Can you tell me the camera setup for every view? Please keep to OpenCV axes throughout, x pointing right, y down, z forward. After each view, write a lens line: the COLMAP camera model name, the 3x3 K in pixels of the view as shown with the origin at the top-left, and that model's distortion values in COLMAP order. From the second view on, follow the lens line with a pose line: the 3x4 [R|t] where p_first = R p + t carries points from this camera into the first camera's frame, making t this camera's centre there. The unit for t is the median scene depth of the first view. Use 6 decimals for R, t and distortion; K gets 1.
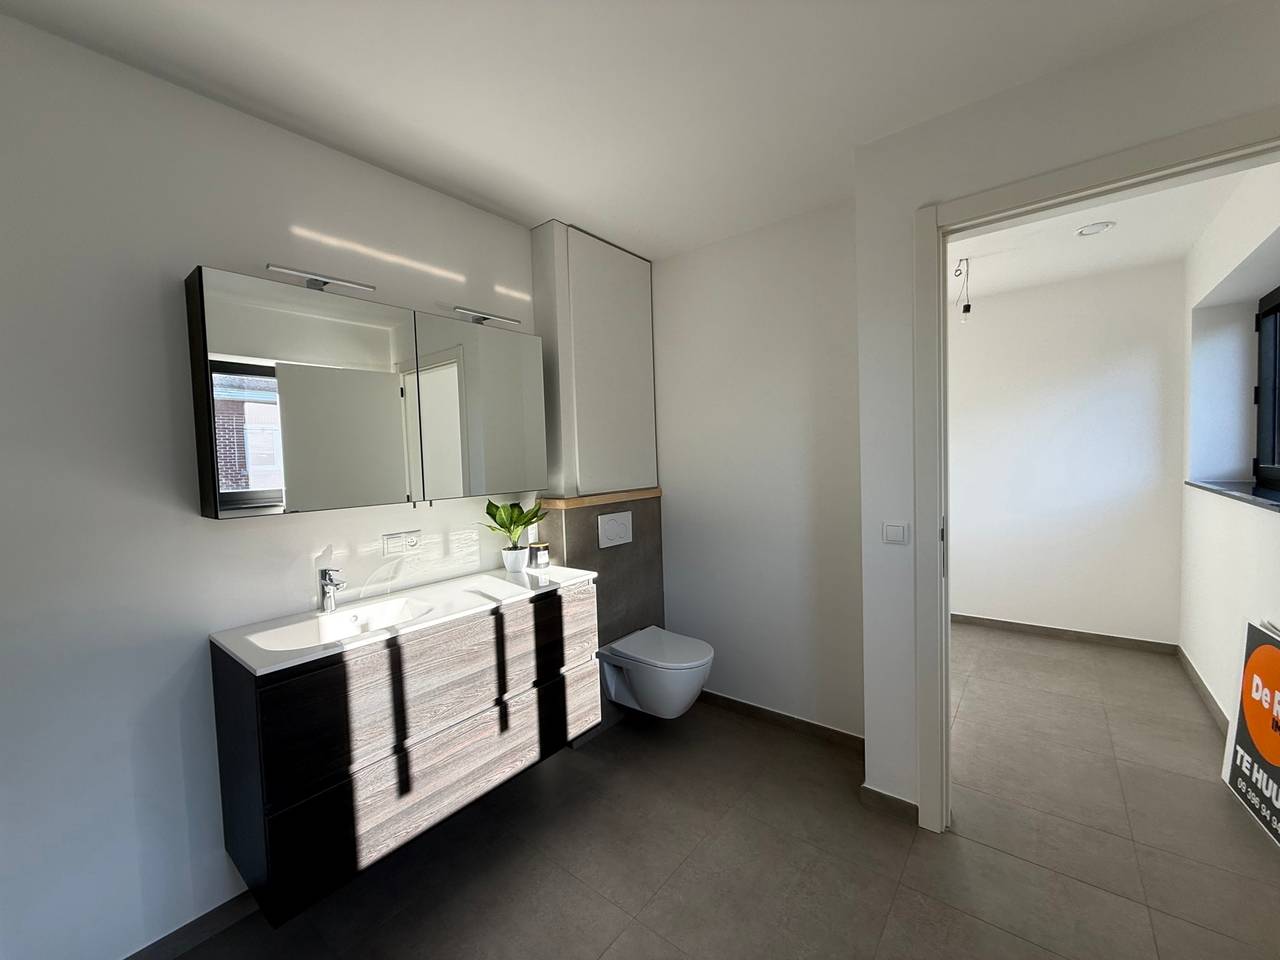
lens RADIAL K [[511.4, 0, 637.1], [0, 511.4, 480.1], [0, 0, 1]] dist [-0.000421, 0.000016]
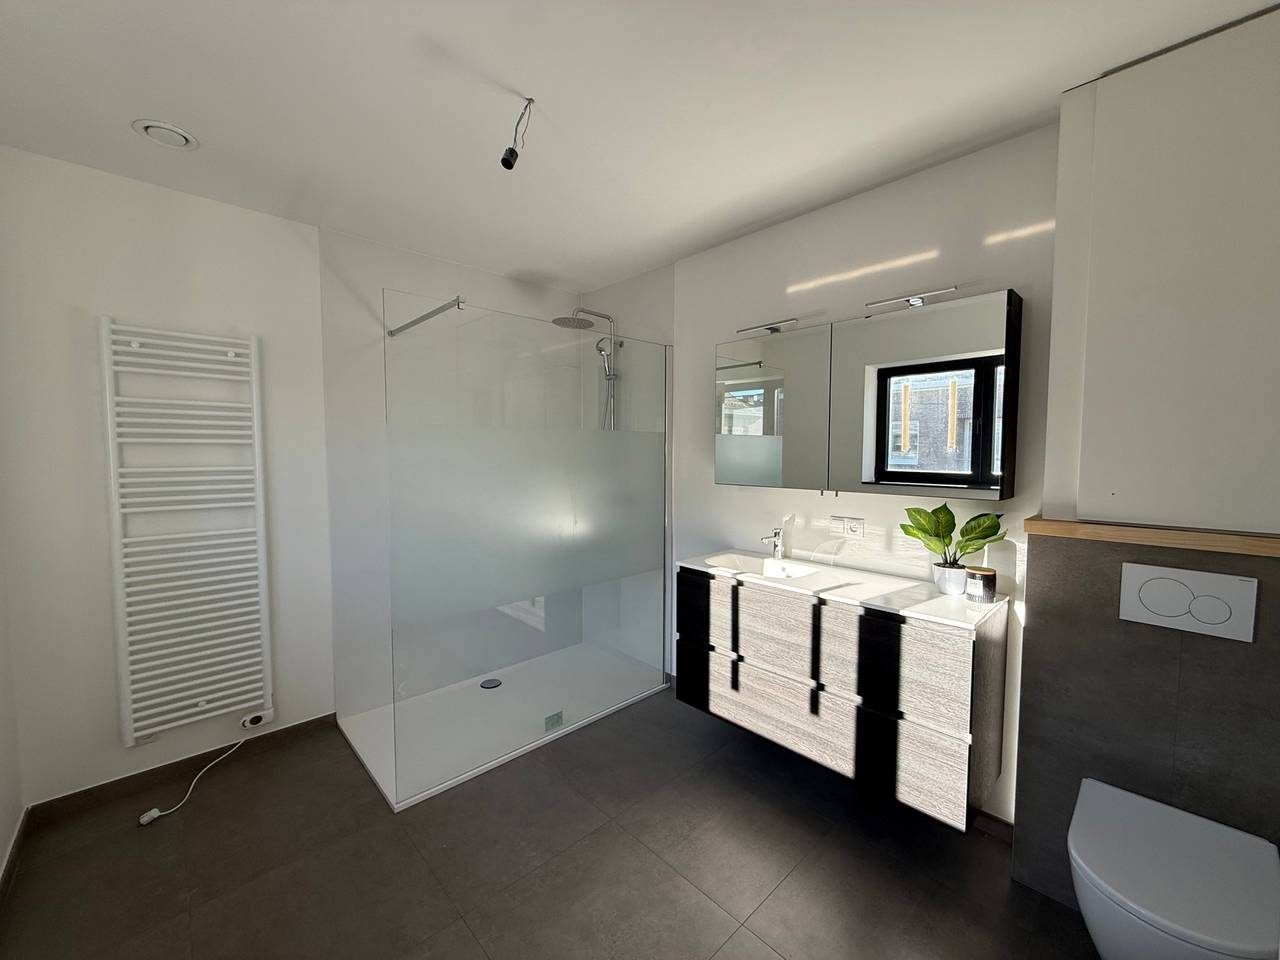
lens RADIAL K [[511.4, 0, 637.1], [0, 511.4, 480.1], [0, 0, 1]] dist [-0.000421, 0.000016]
pose [[-0.140792, 0.091534, -0.985799, 0.762953], [-0.038205, 0.994473, 0.097796, -0.077766], [0.989302, 0.051431, -0.136517, 0.730391]]
